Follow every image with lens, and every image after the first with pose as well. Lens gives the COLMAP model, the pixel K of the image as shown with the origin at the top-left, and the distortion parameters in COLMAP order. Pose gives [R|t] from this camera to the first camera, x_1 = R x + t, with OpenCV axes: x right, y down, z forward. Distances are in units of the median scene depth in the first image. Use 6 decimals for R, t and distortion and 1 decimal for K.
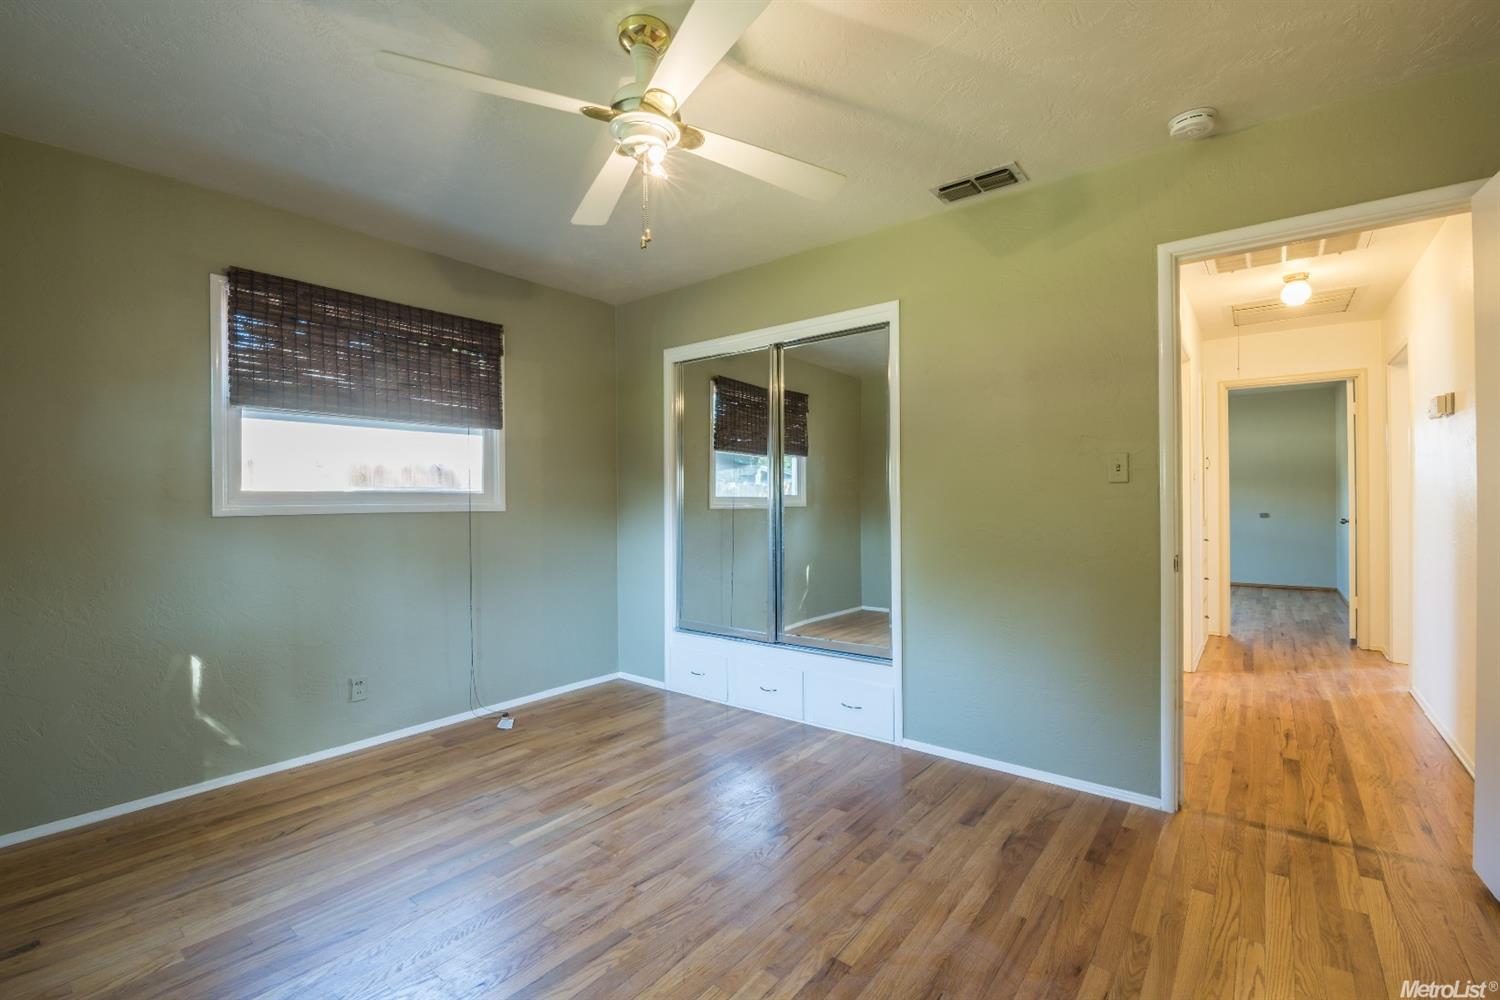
lens RADIAL K [[644.8, 0, 752.7], [0, 644.8, 503.4], [0, 0, 1]] dist [0.004076, -0.010187]
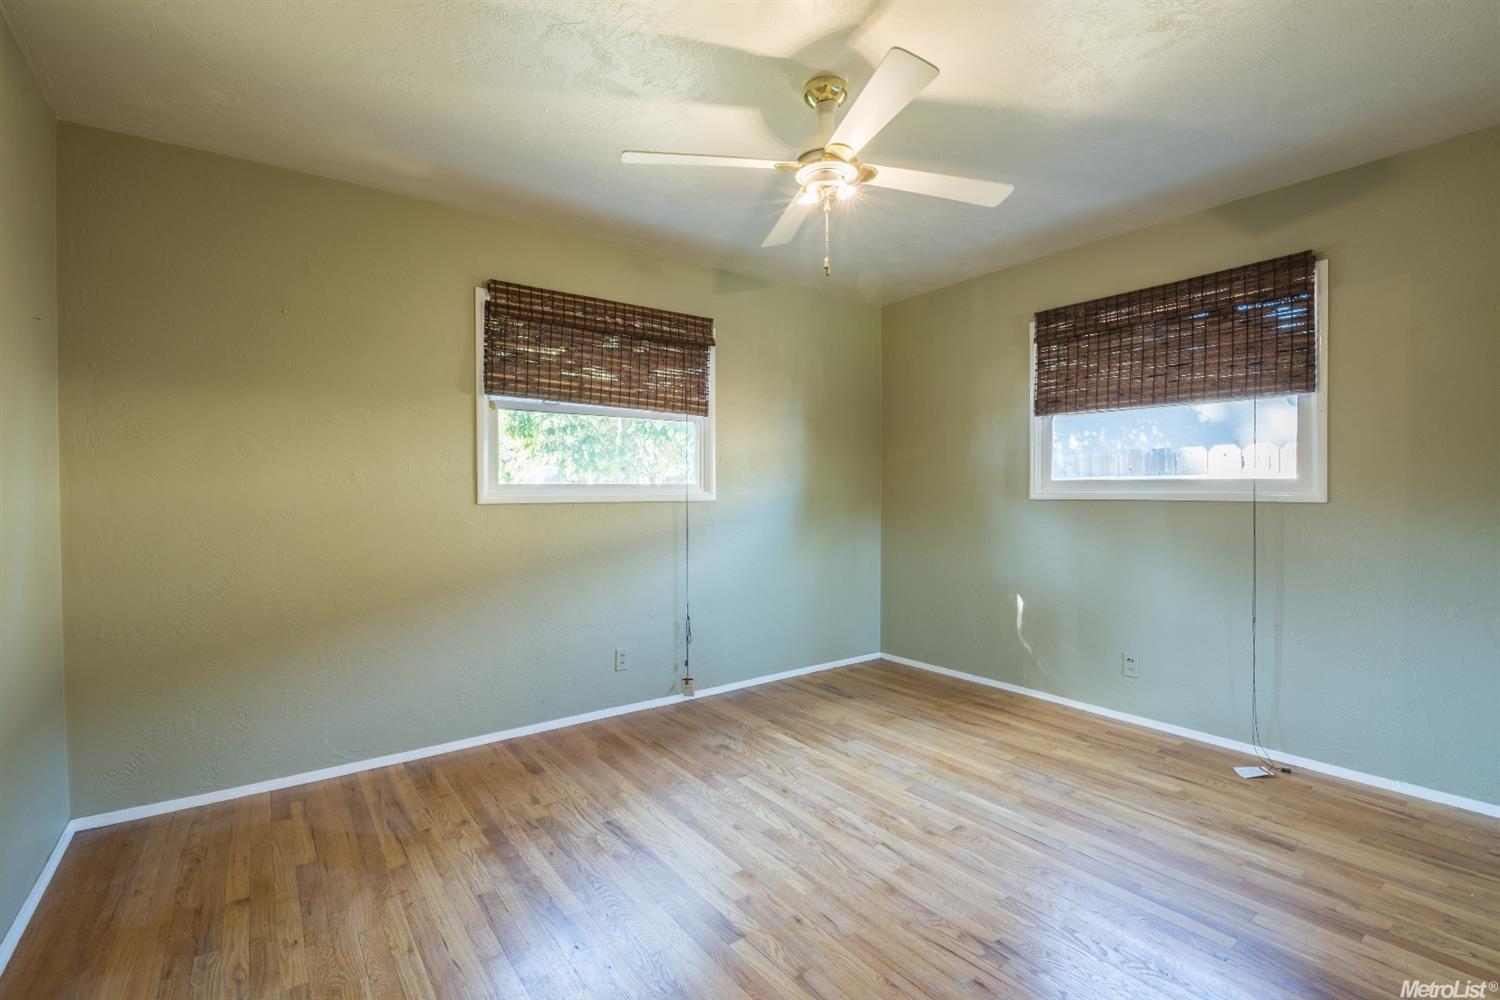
lens RADIAL K [[644.8, 0, 752.7], [0, 644.8, 503.4], [0, 0, 1]] dist [0.004076, -0.010187]
pose [[-0.234548, 0.021971, -0.971856, 0.616781], [-0.007601, 0.999673, 0.024435, 0.000278], [0.972075, 0.013118, -0.234305, 0.709123]]
